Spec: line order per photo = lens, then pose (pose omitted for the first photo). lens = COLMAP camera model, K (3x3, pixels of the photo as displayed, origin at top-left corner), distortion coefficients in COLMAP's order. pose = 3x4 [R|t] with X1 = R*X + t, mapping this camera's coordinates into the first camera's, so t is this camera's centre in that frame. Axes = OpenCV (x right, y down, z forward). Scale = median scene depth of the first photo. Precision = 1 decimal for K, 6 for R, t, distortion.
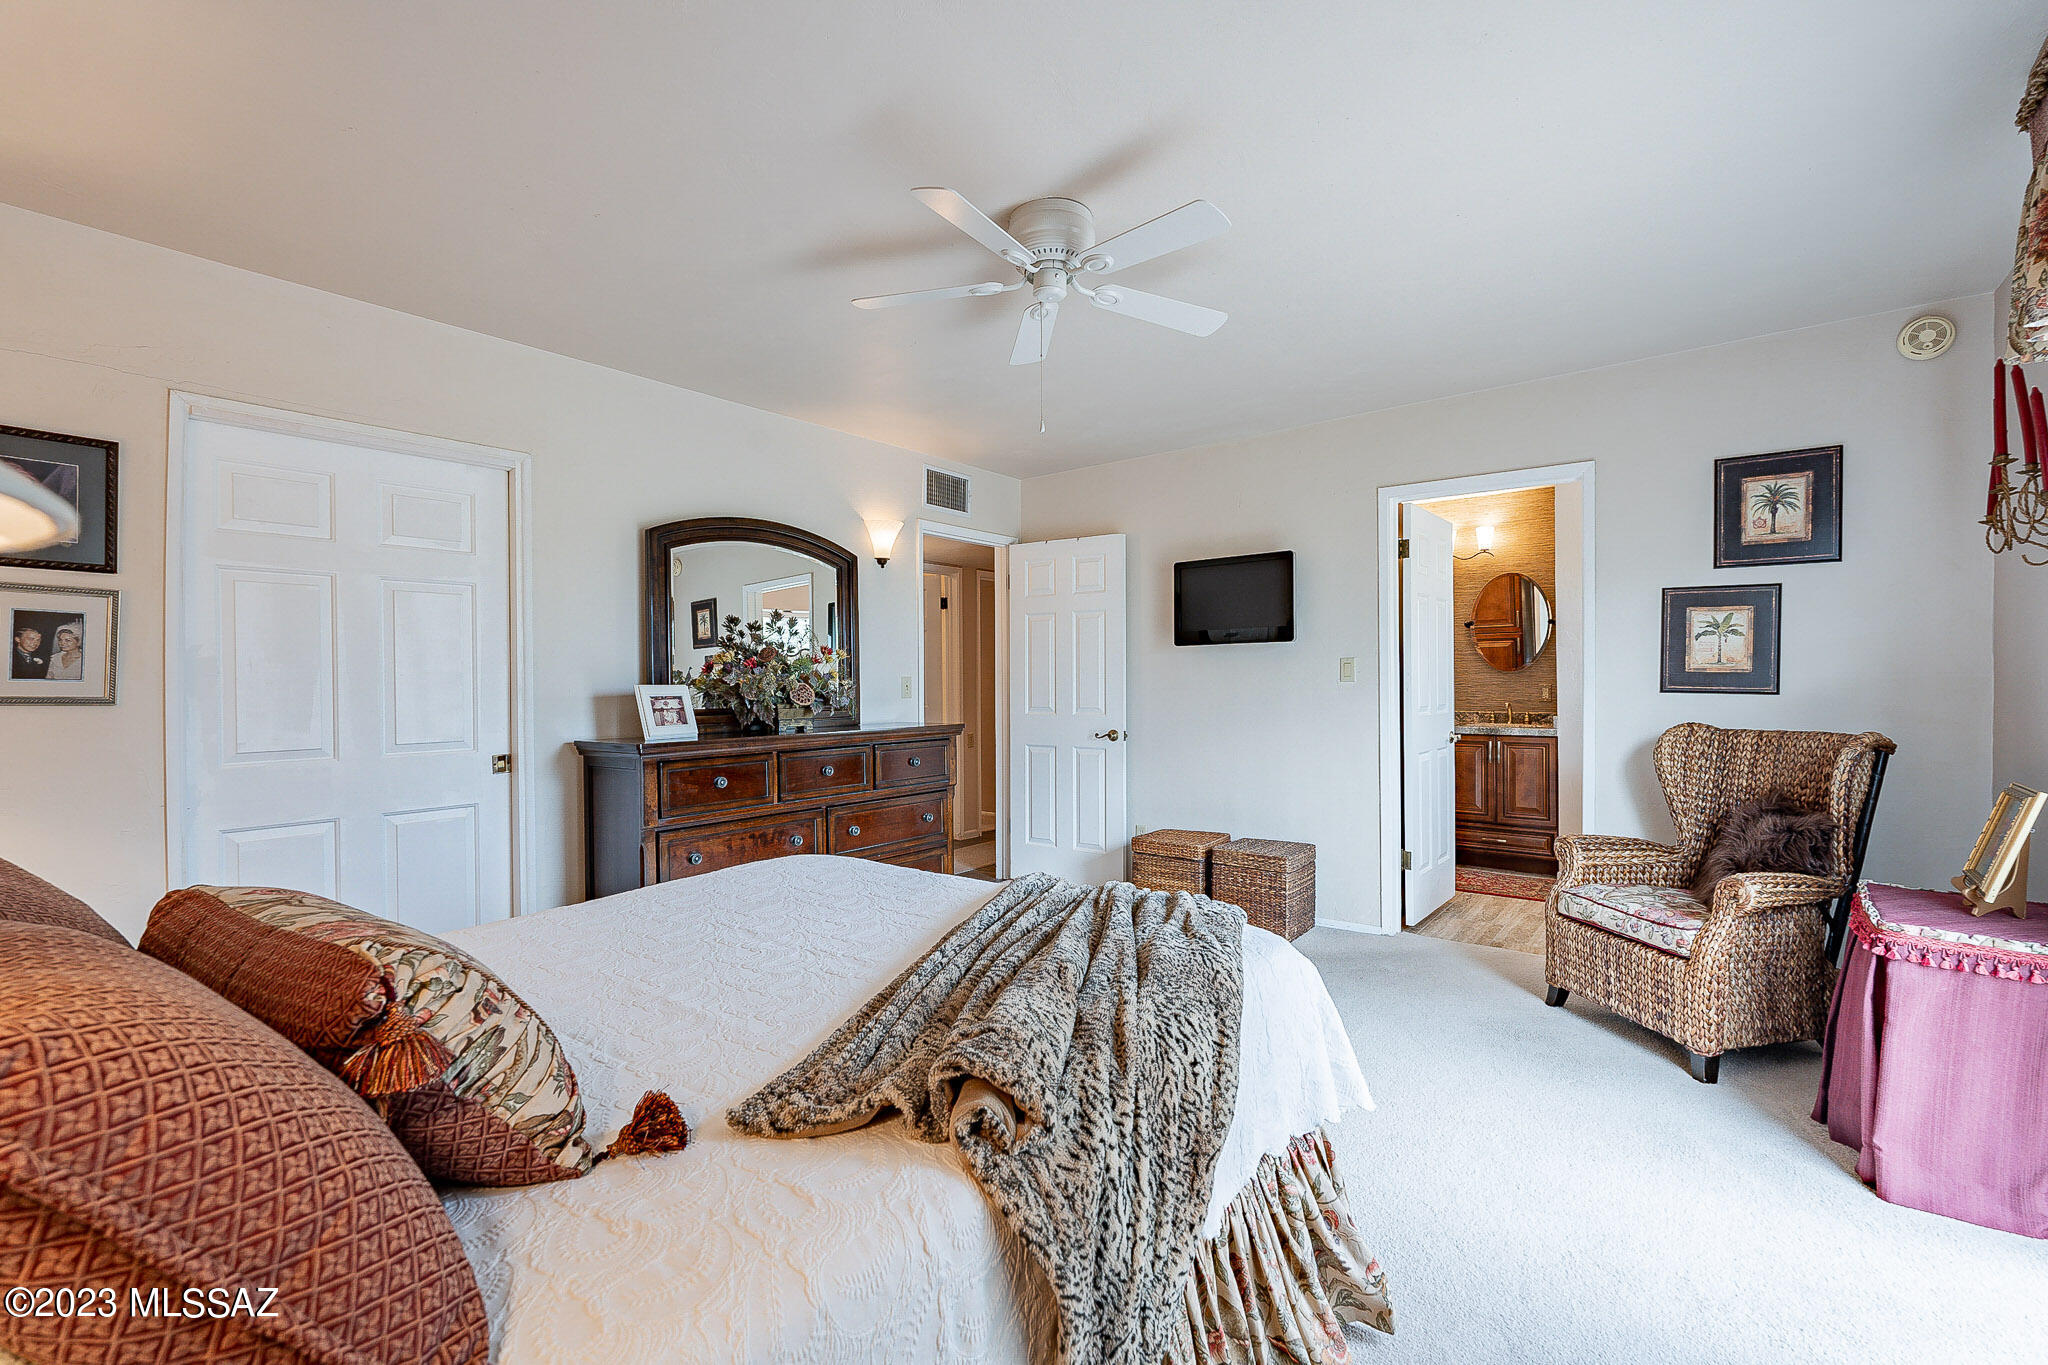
lens RADIAL K [[891.1, 0, 1023.6], [0, 891.1, 686.5], [0, 0, 1]] dist [-0.002503, -0.000702]
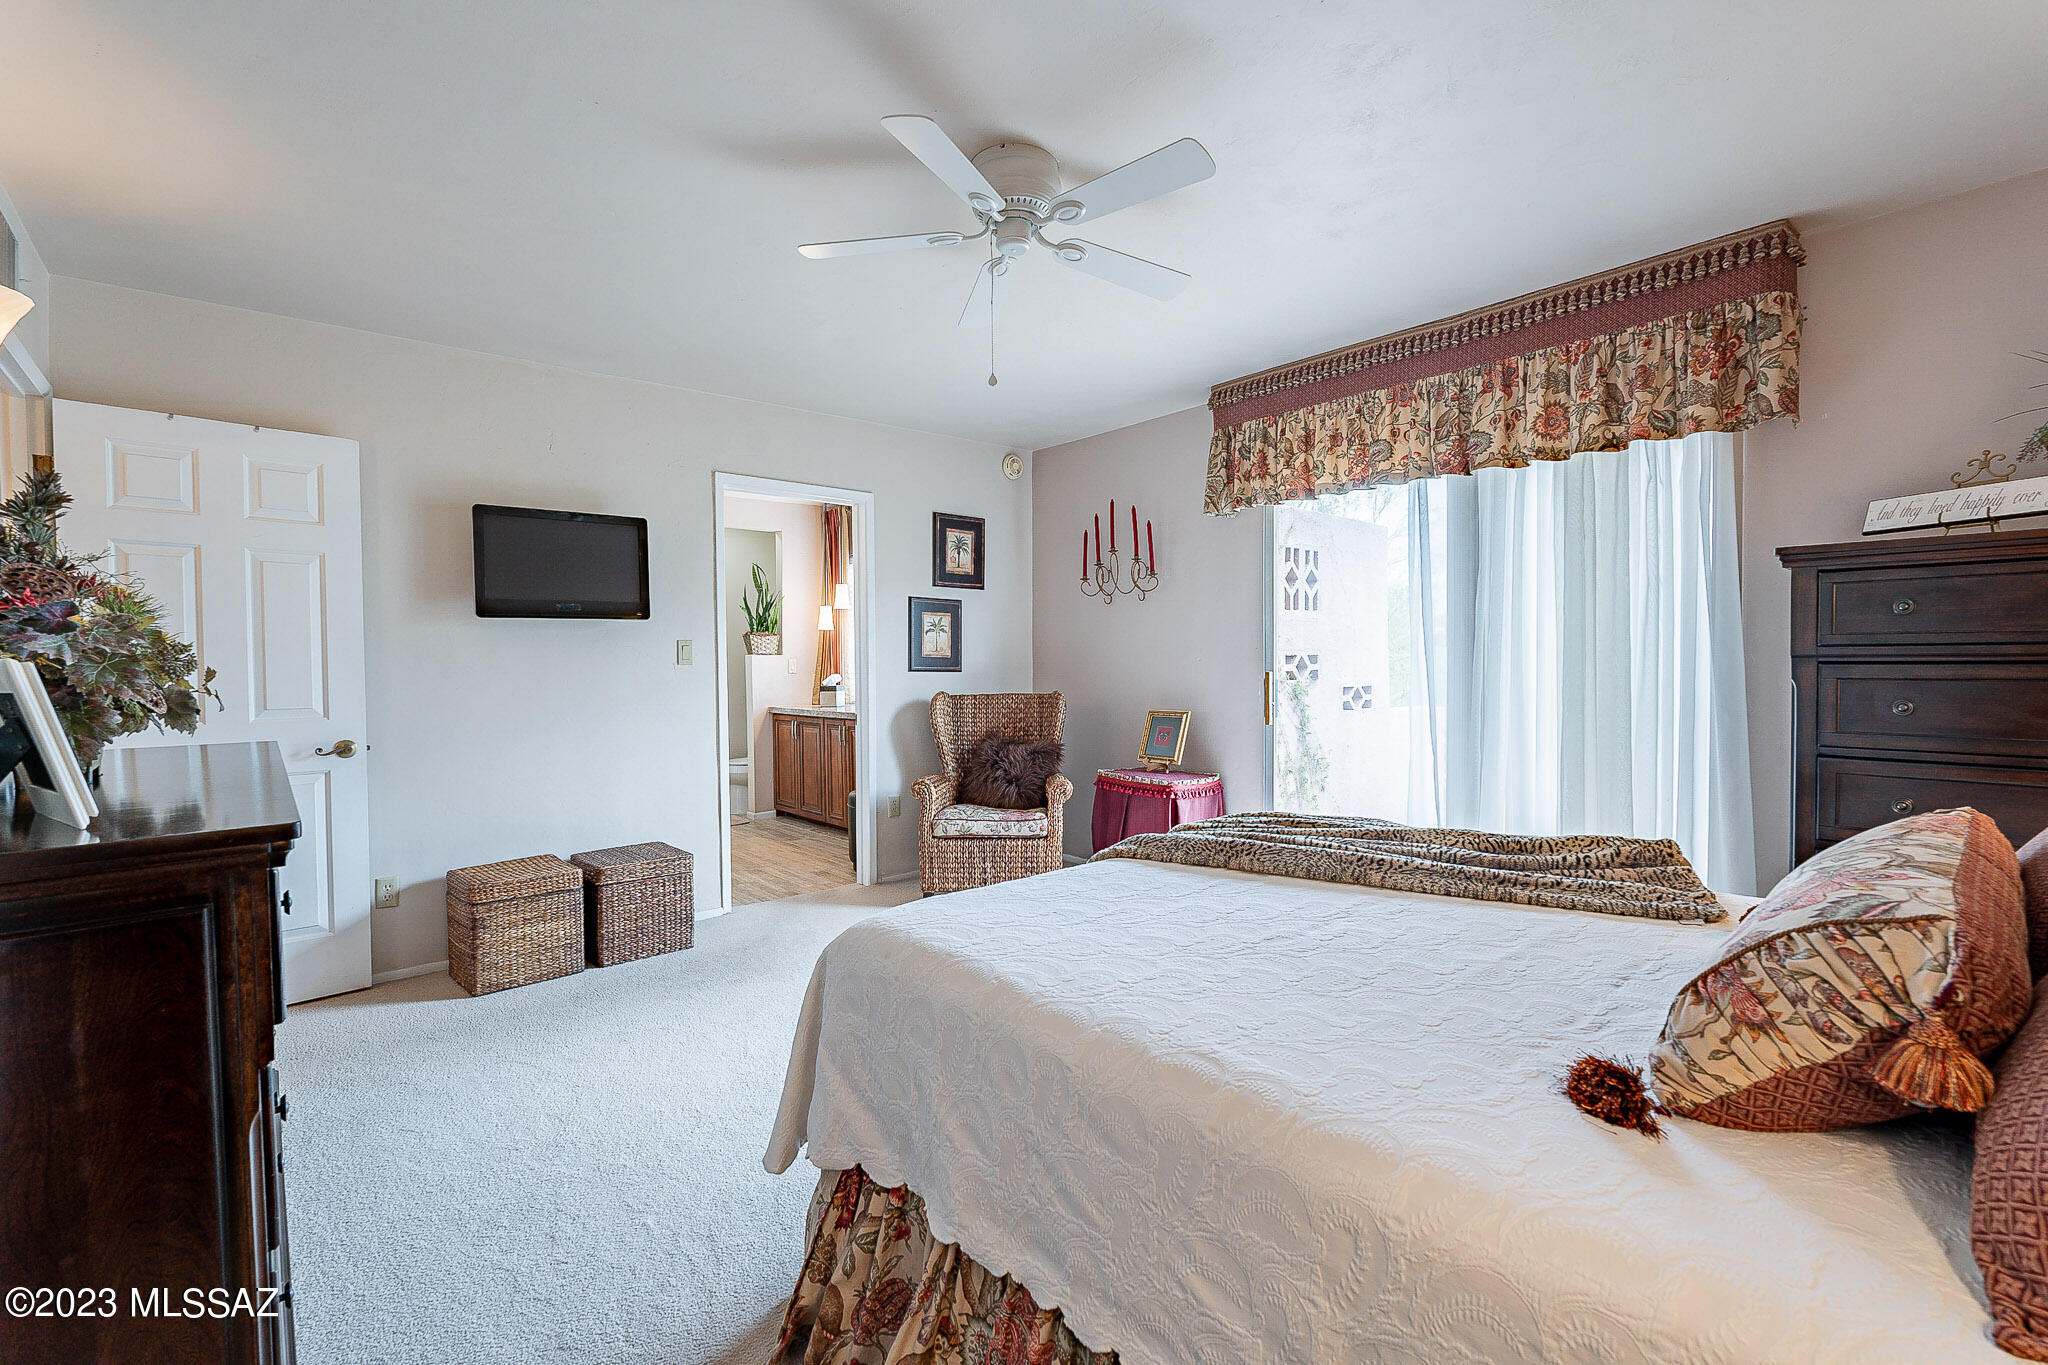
lens RADIAL K [[891.1, 0, 1023.4], [0, 891.1, 680.3], [0, 0, 1]] dist [-0.002503, -0.000702]
pose [[0.201976, -0.013262, 0.979301, -0.628921], [0.015672, 0.999824, 0.010308, 0.008788], [-0.979265, 0.013266, 0.202148, 0.562630]]
